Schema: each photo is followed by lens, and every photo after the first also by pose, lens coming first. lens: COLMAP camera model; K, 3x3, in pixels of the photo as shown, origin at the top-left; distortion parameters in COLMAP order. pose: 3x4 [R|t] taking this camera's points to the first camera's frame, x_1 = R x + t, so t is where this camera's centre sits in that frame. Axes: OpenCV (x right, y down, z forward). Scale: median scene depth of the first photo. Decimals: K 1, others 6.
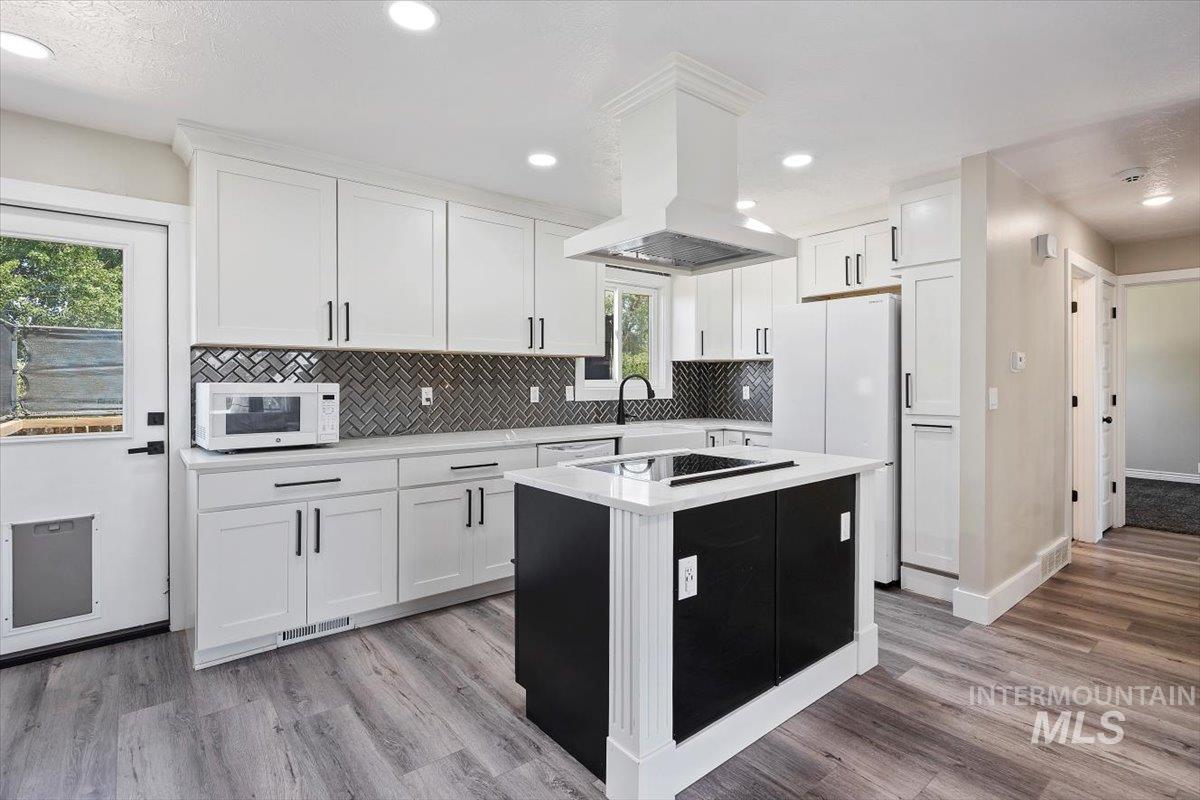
lens RADIAL K [[584.1, 0, 612.5], [0, 584.1, 390.4], [0, 0, 1]] dist [0.006530, 0.002465]
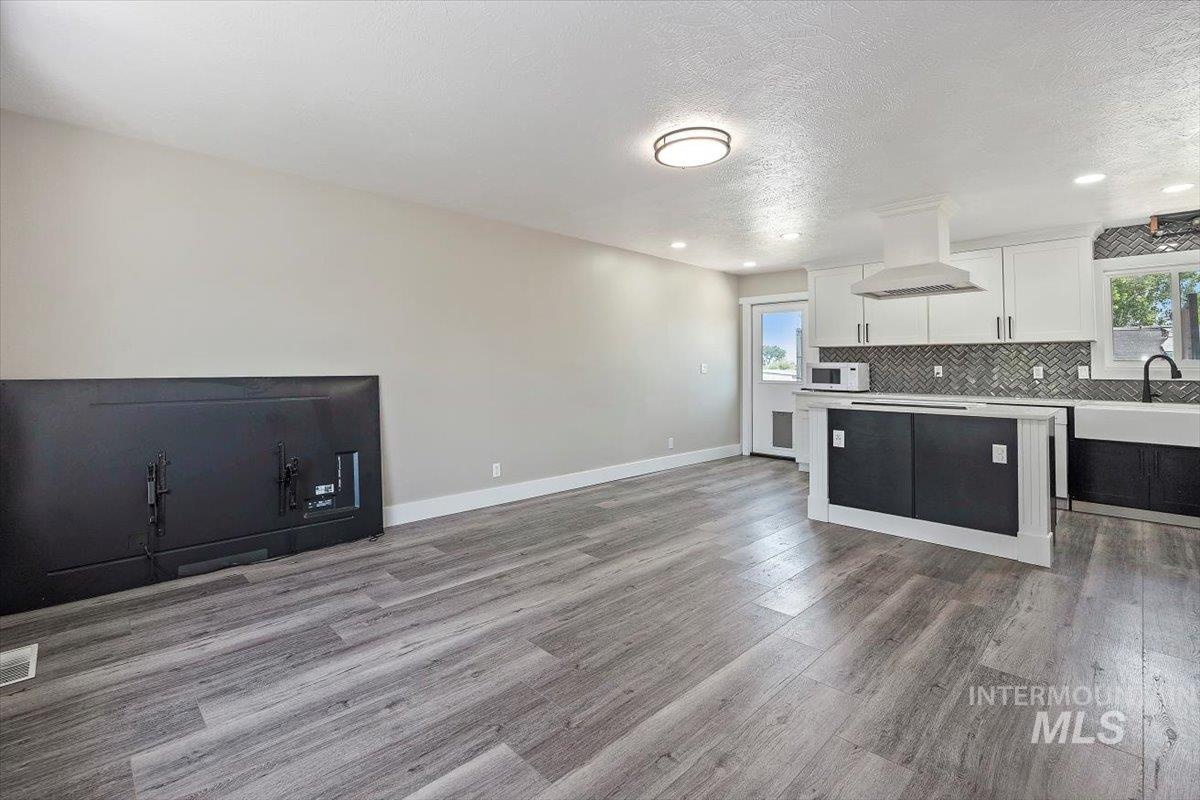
lens RADIAL K [[532.0, 0, 567.3], [0, 532.0, 342.7], [0, 0, 1]] dist [-0.003686, -0.000427]
pose [[0.051518, -0.044725, -0.997670, 1.213779], [-0.025234, 0.998619, -0.046071, 0.026455], [0.998353, 0.027549, 0.050319, -0.135386]]
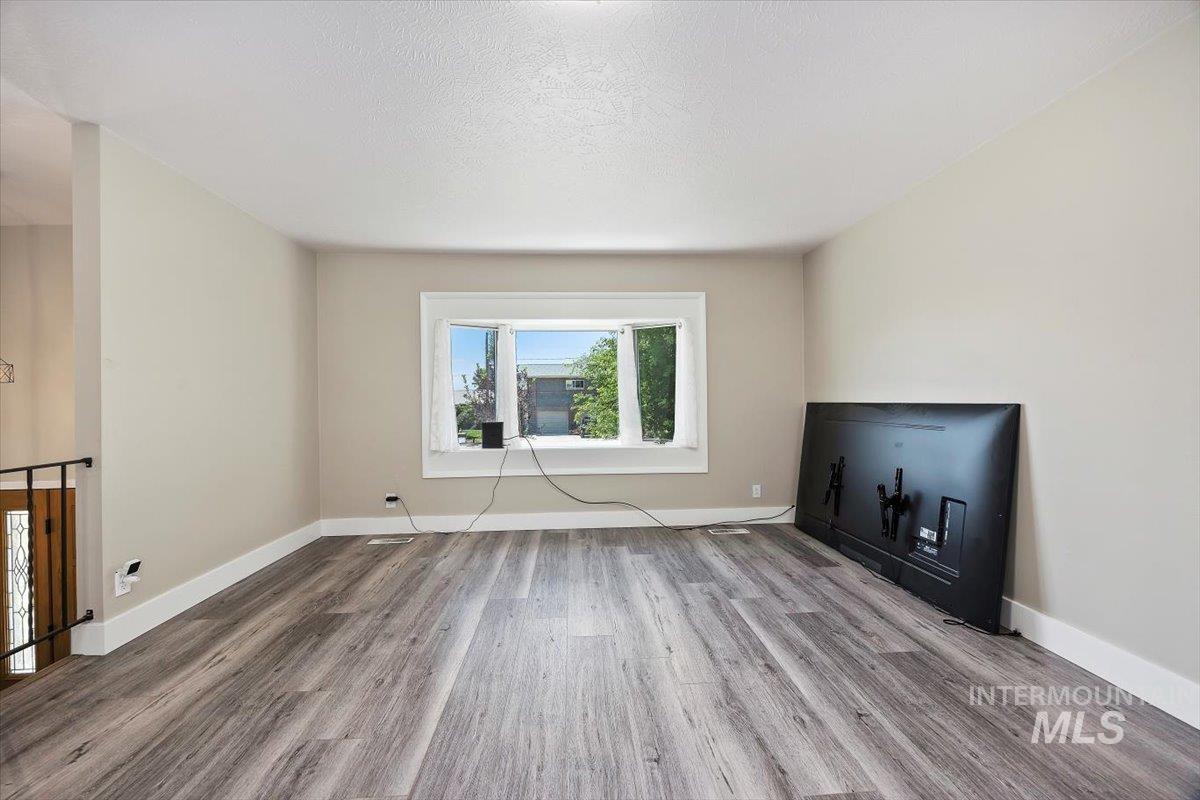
lens RADIAL K [[464.9, 0, 598.7], [0, 464.9, 402.1], [0, 0, 1]] dist [-0.000867, 0.000073]
pose [[-0.805667, 0.007315, 0.592324, 0.177274], [0.024803, 0.999463, 0.021393, 0.023990], [-0.591850, 0.031927, -0.805416, 0.377302]]
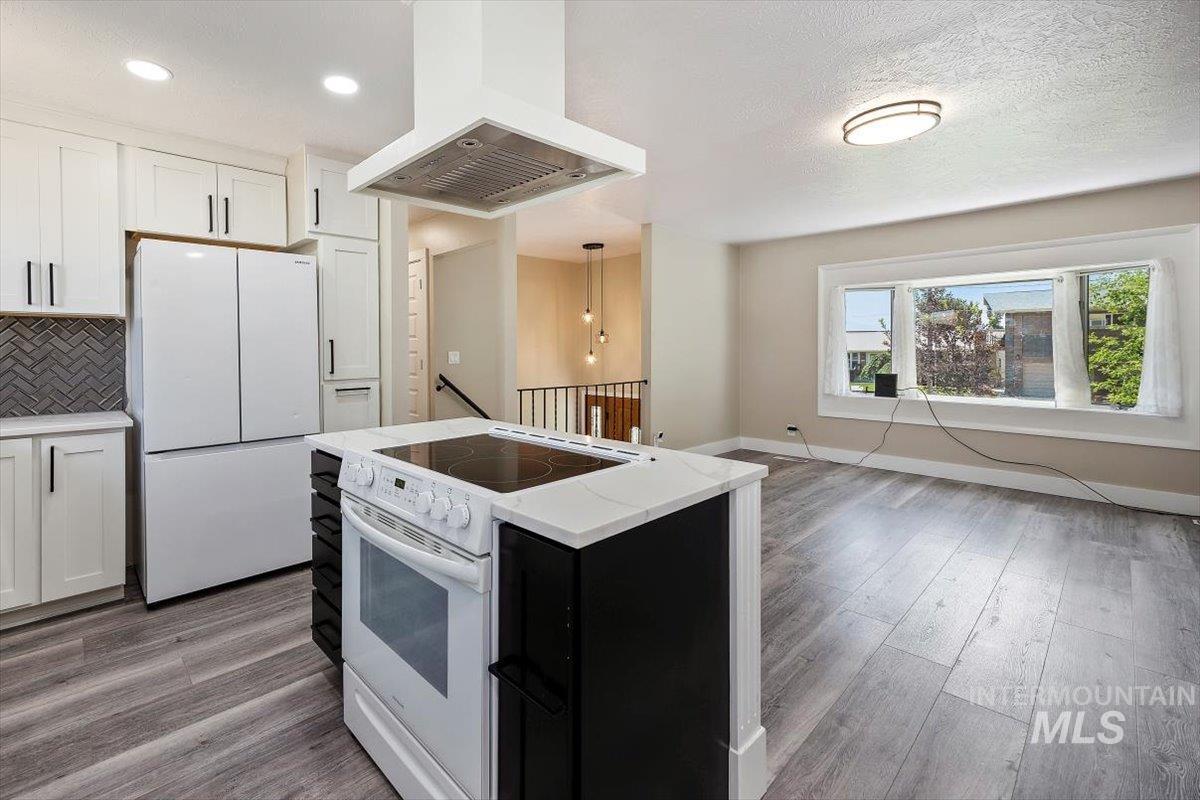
lens RADIAL K [[532.0, 0, 505.4], [0, 532.0, 346.0], [0, 0, 1]] dist [-0.003686, -0.000427]
pose [[-0.015454, 0.000385, 0.999881, -0.399470], [0.023627, 0.999721, -0.000020, -0.010690], [-0.999601, 0.023624, -0.015458, 0.690928]]
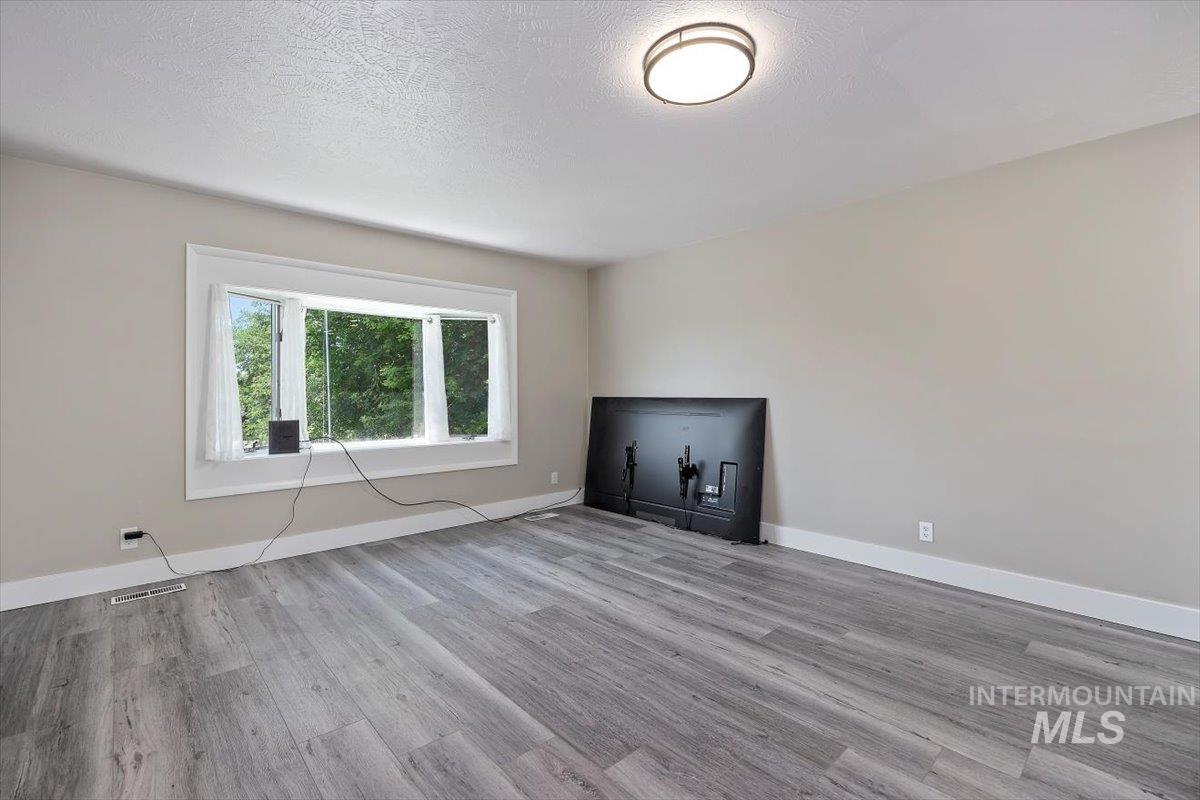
lens RADIAL K [[532.0, 0, 584.2], [0, 532.0, 383.9], [0, 0, 1]] dist [-0.003686, -0.000427]
pose [[-0.999411, 0.002523, -0.034232, 0.527857], [0.002307, 0.999977, 0.006364, 0.014233], [0.034247, 0.006281, -0.999394, 0.679980]]
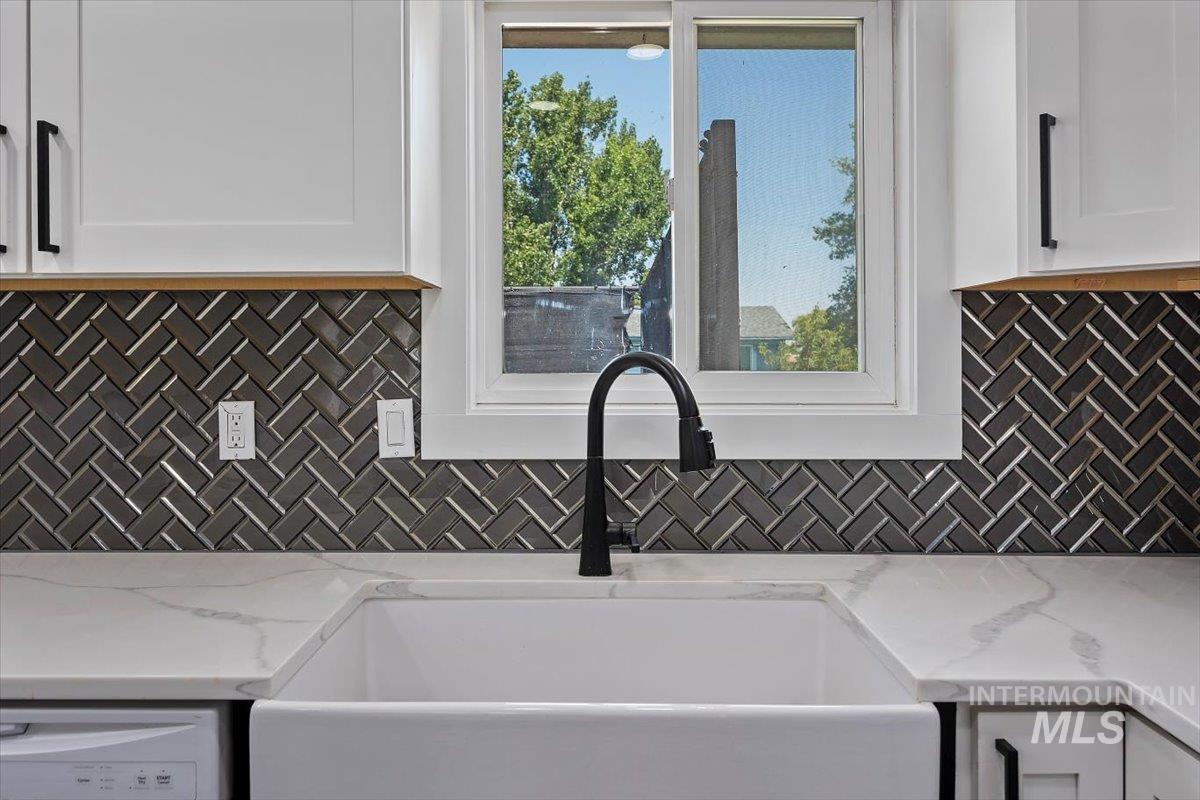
lens RADIAL K [[839.8, 0, 582.3], [0, 839.8, 375.8], [0, 0, 1]] dist [0.026919, 0.005277]
pose [[0.763973, -0.008896, -0.645187, 0.294456], [-0.008645, 0.999674, -0.024020, -0.012514], [0.645190, 0.023928, 0.763647, 0.976827]]
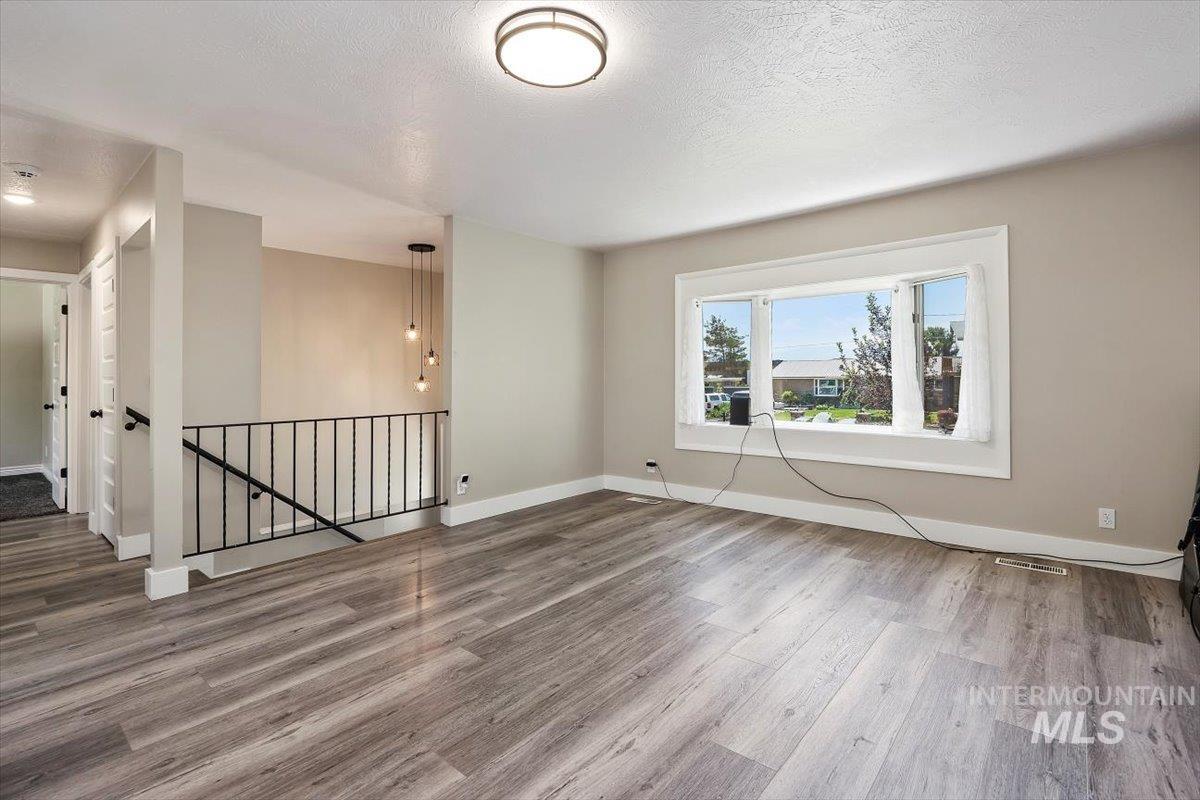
lens RADIAL K [[559.8, 0, 597.8], [0, 559.8, 372.0], [0, 0, 1]] dist [-0.006010, -0.000356]
pose [[-0.158736, 0.011350, 0.987256, -0.217697], [0.031764, 0.999475, -0.006383, 0.026453], [-0.986810, 0.030346, -0.159014, 0.149307]]
